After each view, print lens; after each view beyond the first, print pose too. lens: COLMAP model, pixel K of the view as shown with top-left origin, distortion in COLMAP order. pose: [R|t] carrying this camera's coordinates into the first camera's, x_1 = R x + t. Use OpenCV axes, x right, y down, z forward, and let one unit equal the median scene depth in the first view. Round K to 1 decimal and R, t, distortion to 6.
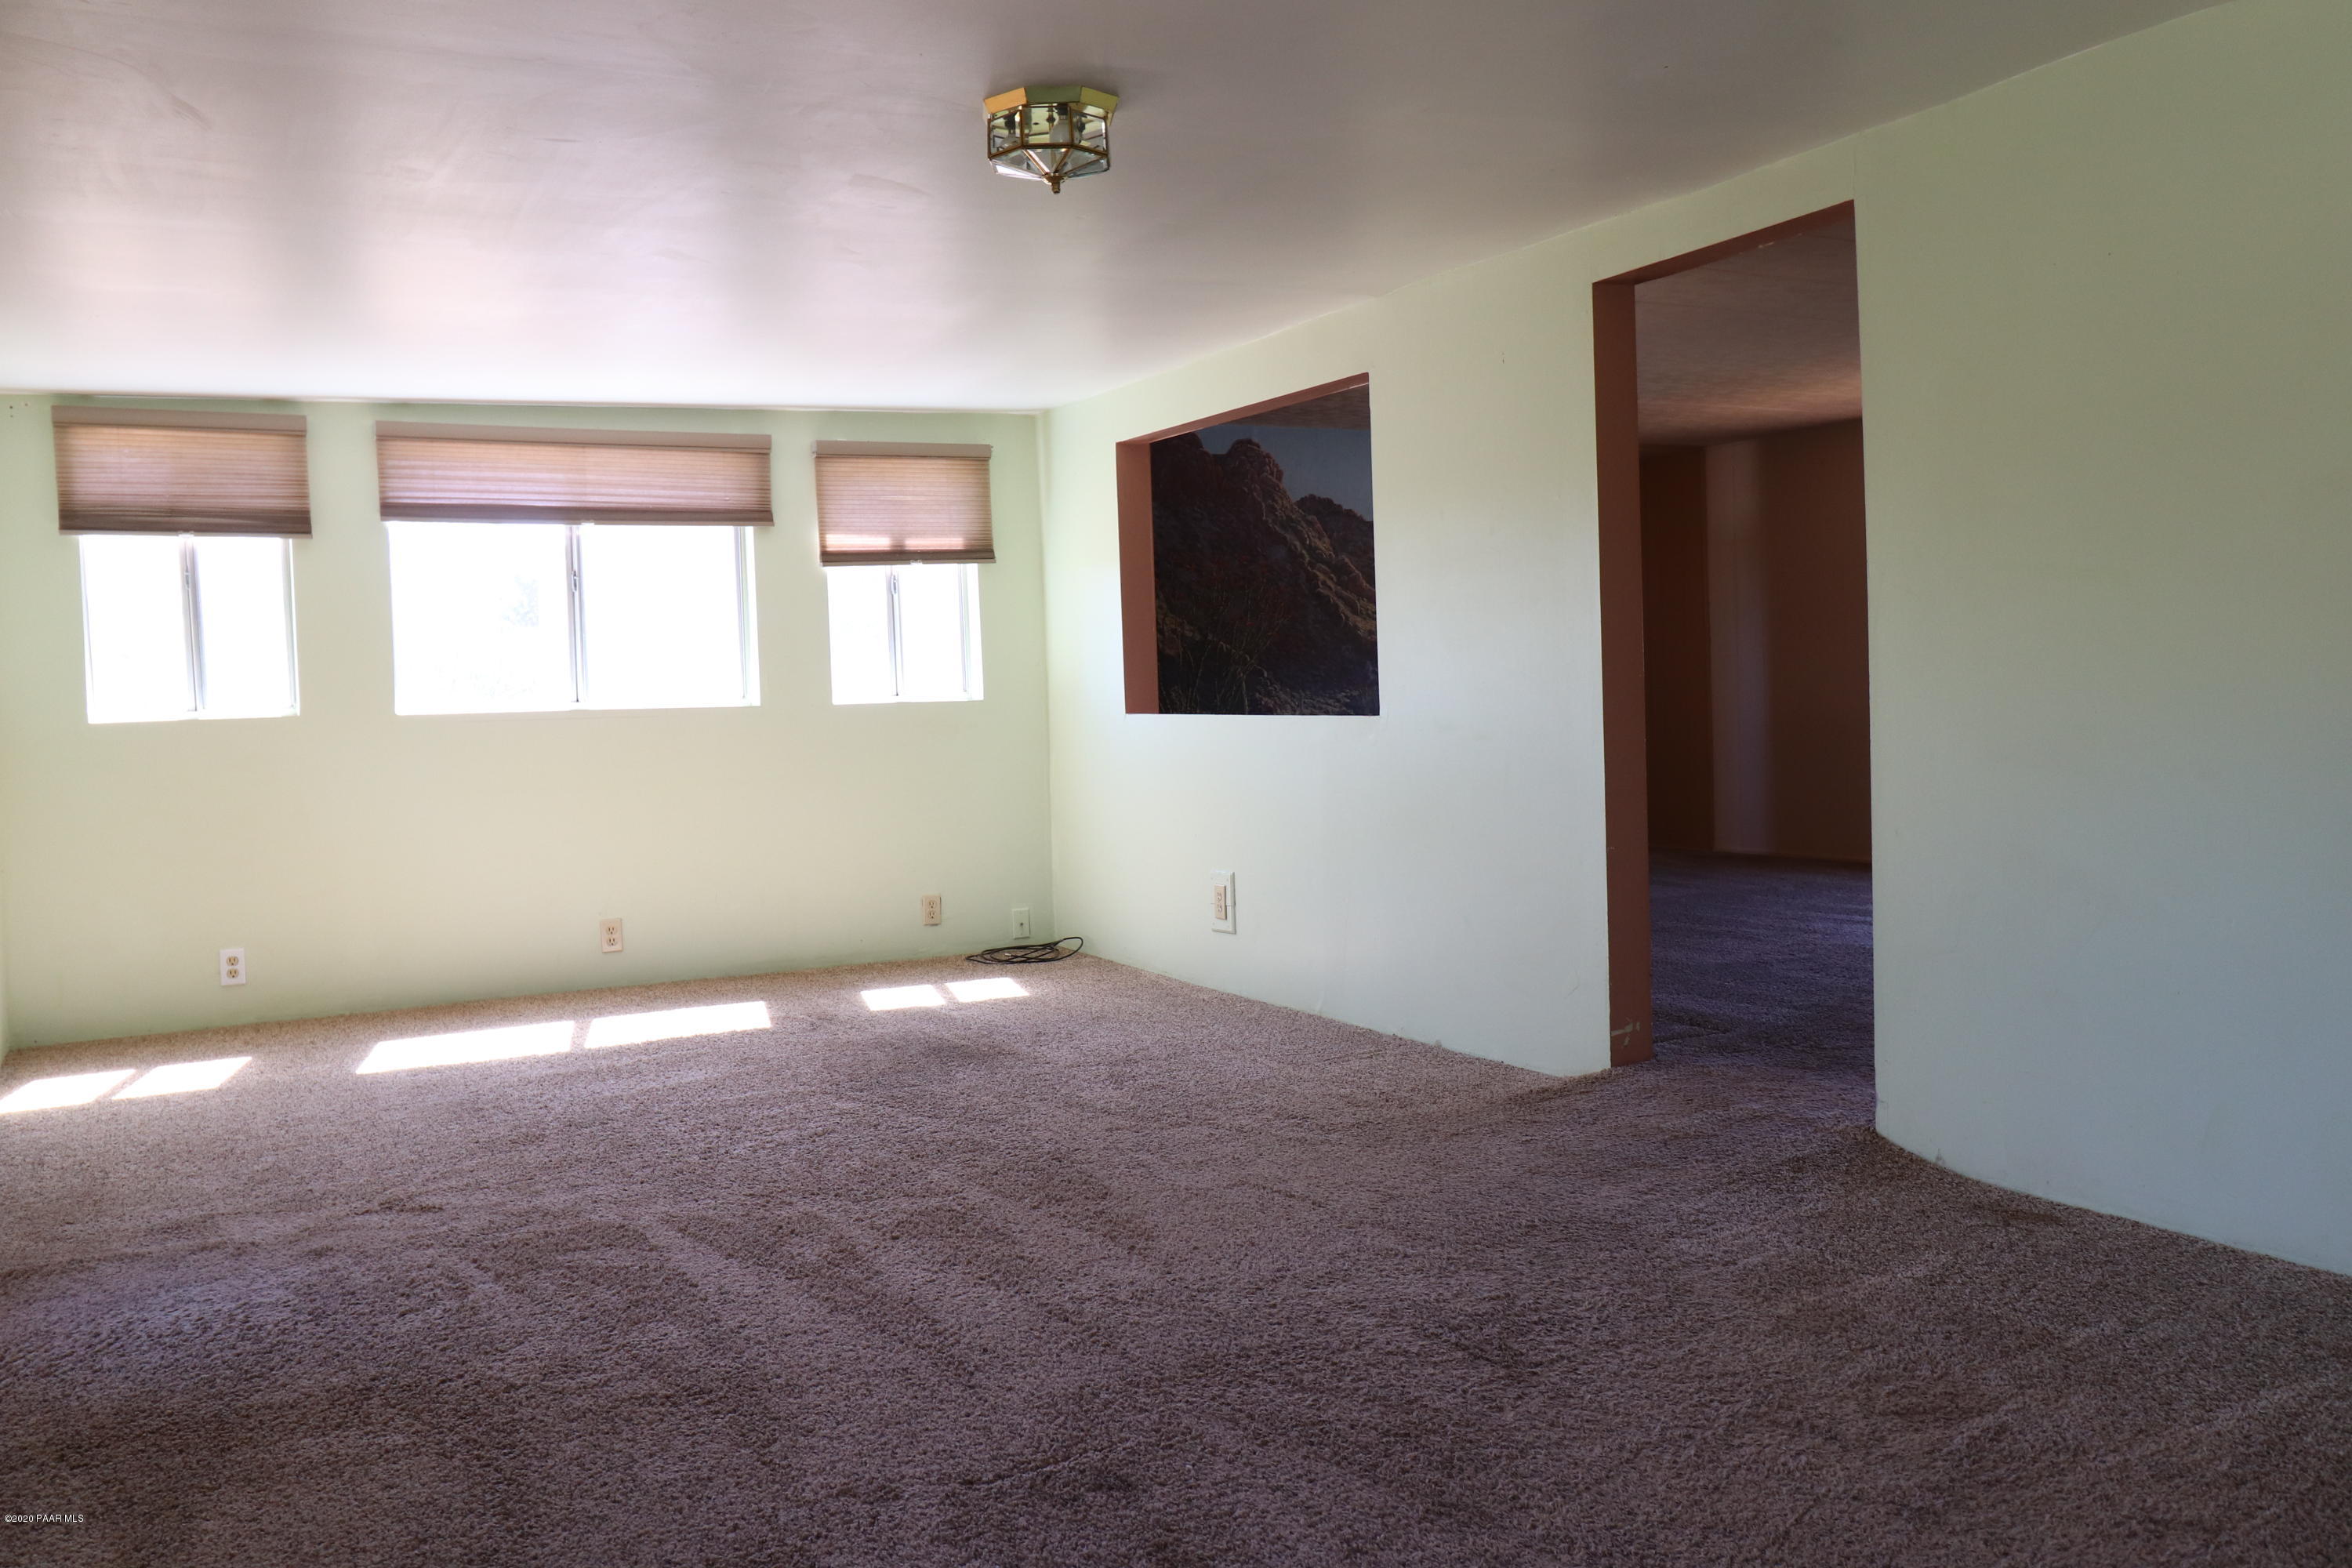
lens RADIAL K [[1974.0, 0, 1176.0], [0, 1974.0, 784.0], [0, 0, 1]] dist [0.009986, -0.003623]
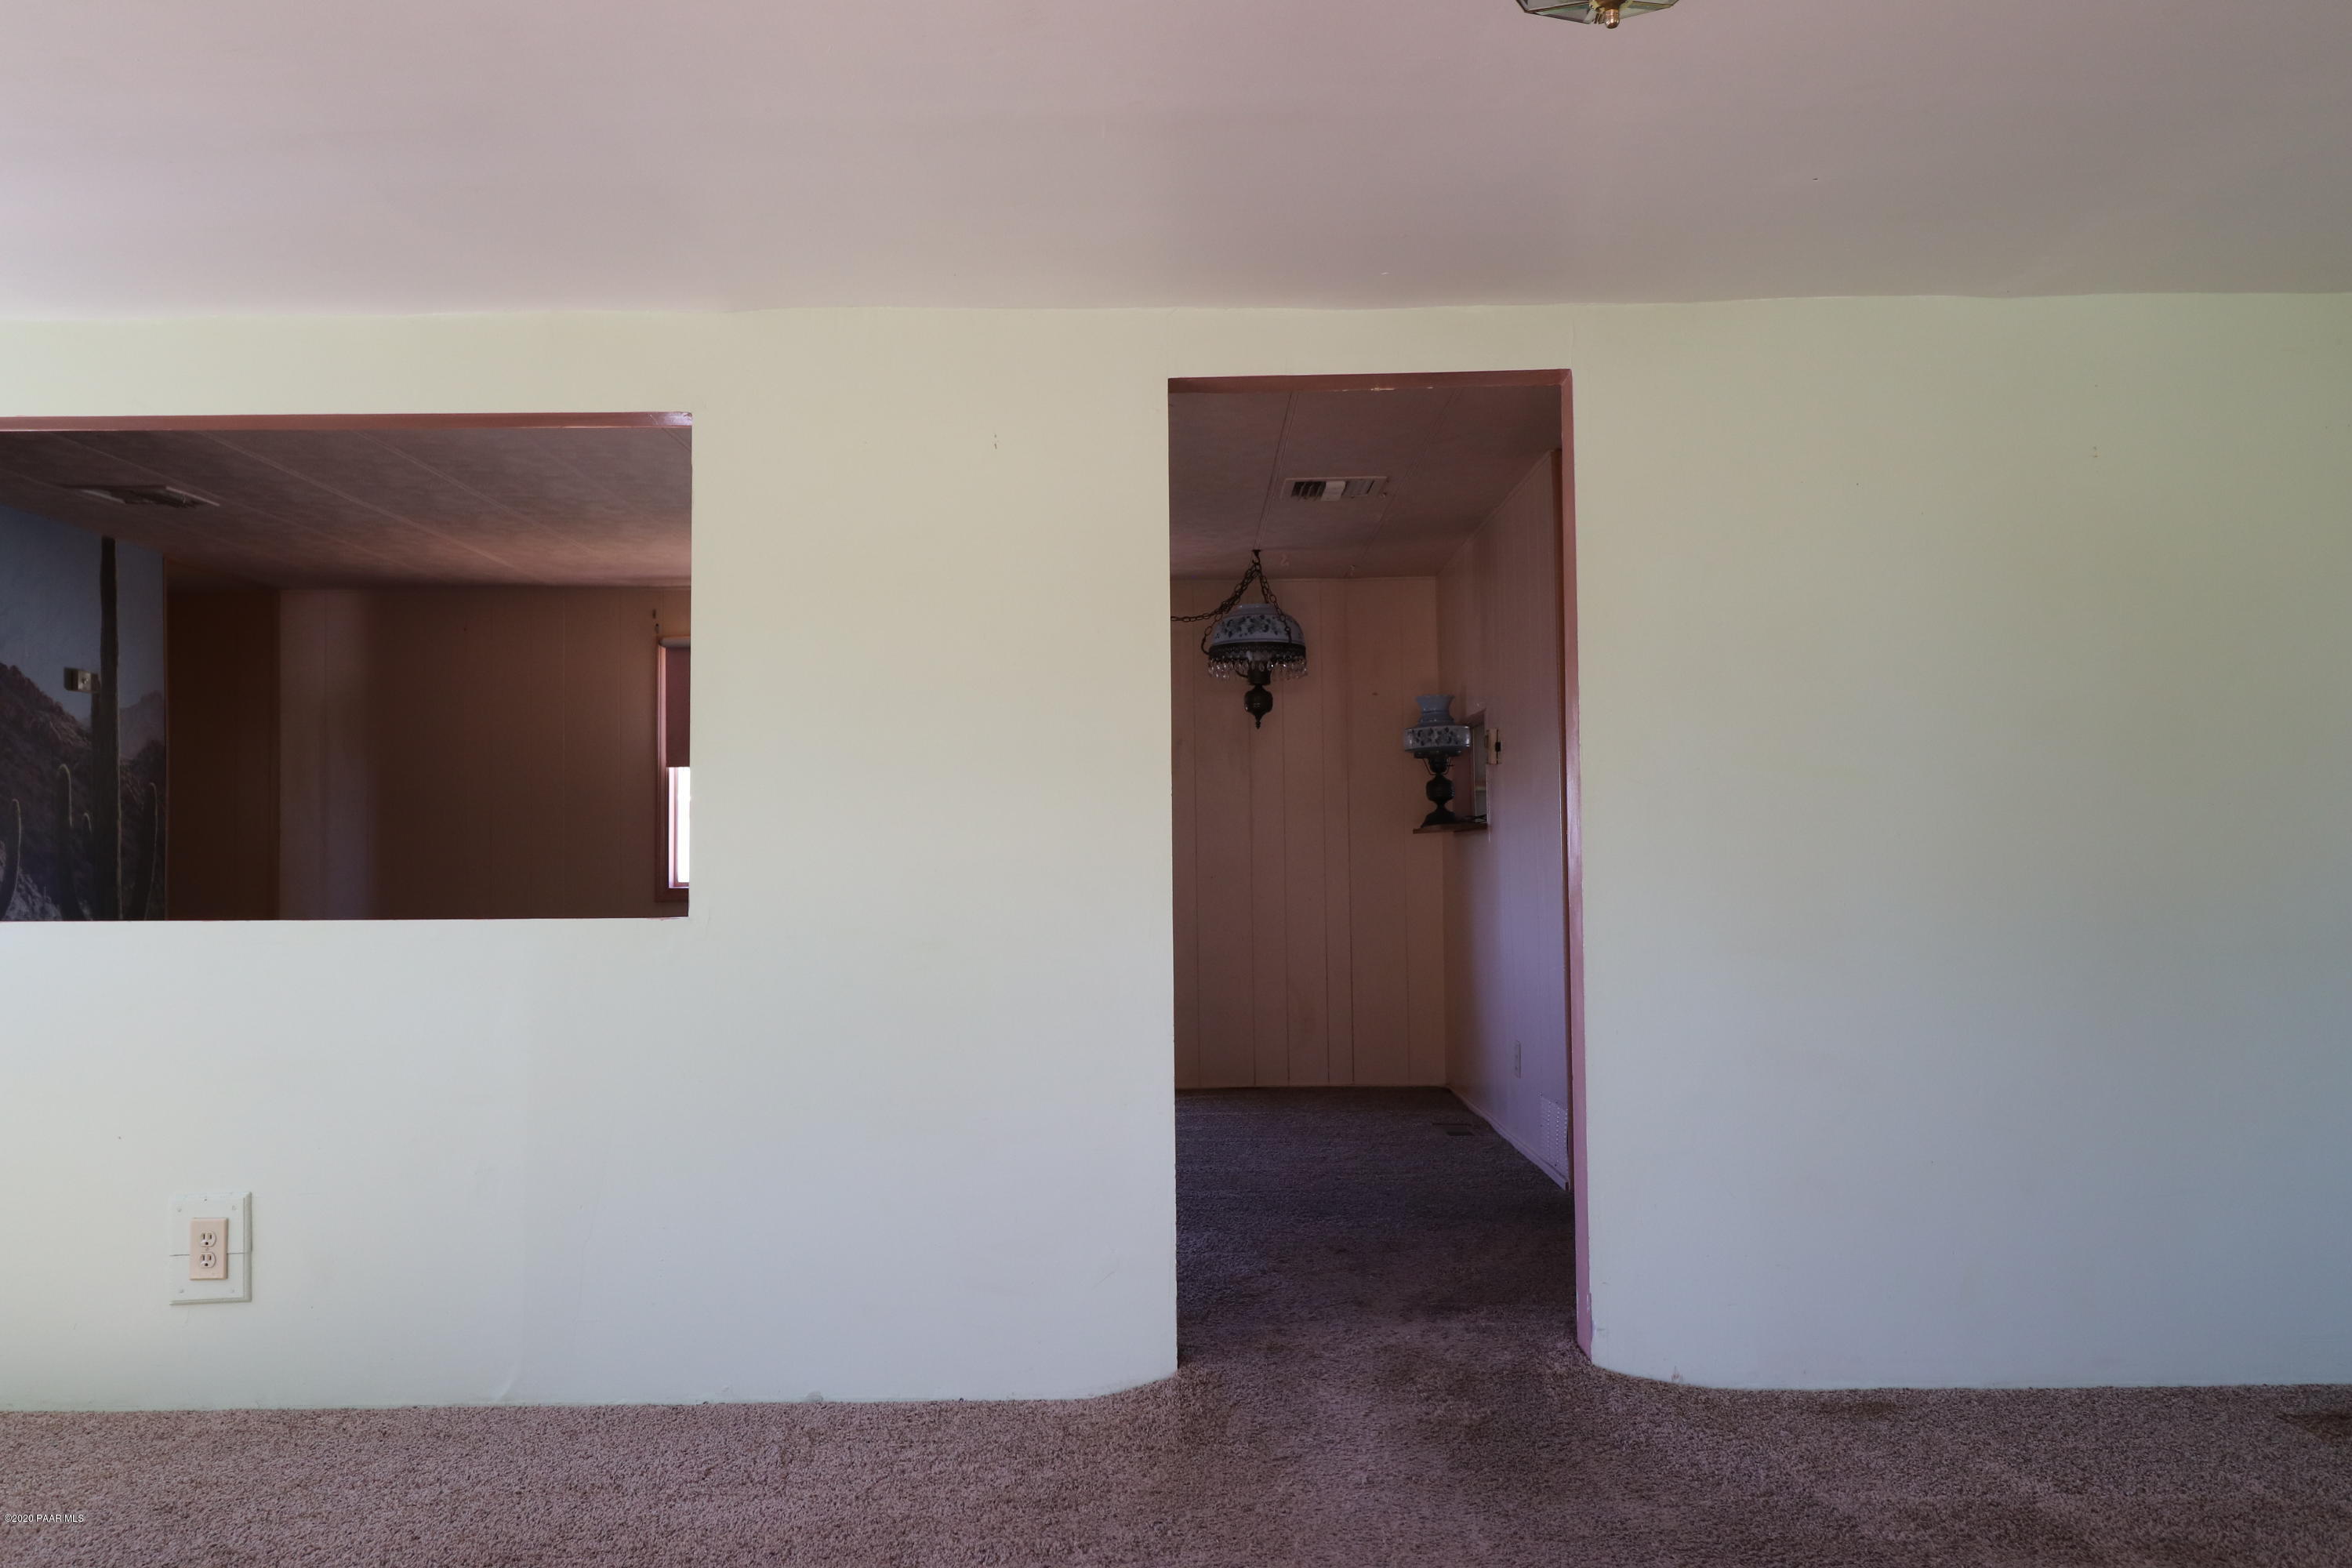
lens RADIAL K [[1974.0, 0, 1176.0], [0, 1974.0, 784.0], [0, 0, 1]] dist [0.009986, -0.003623]
pose [[0.459859, 0.046223, 0.886788, -0.493287], [0.039760, 0.996571, -0.072563, -0.030545], [-0.887102, 0.068628, 0.456444, 0.640476]]
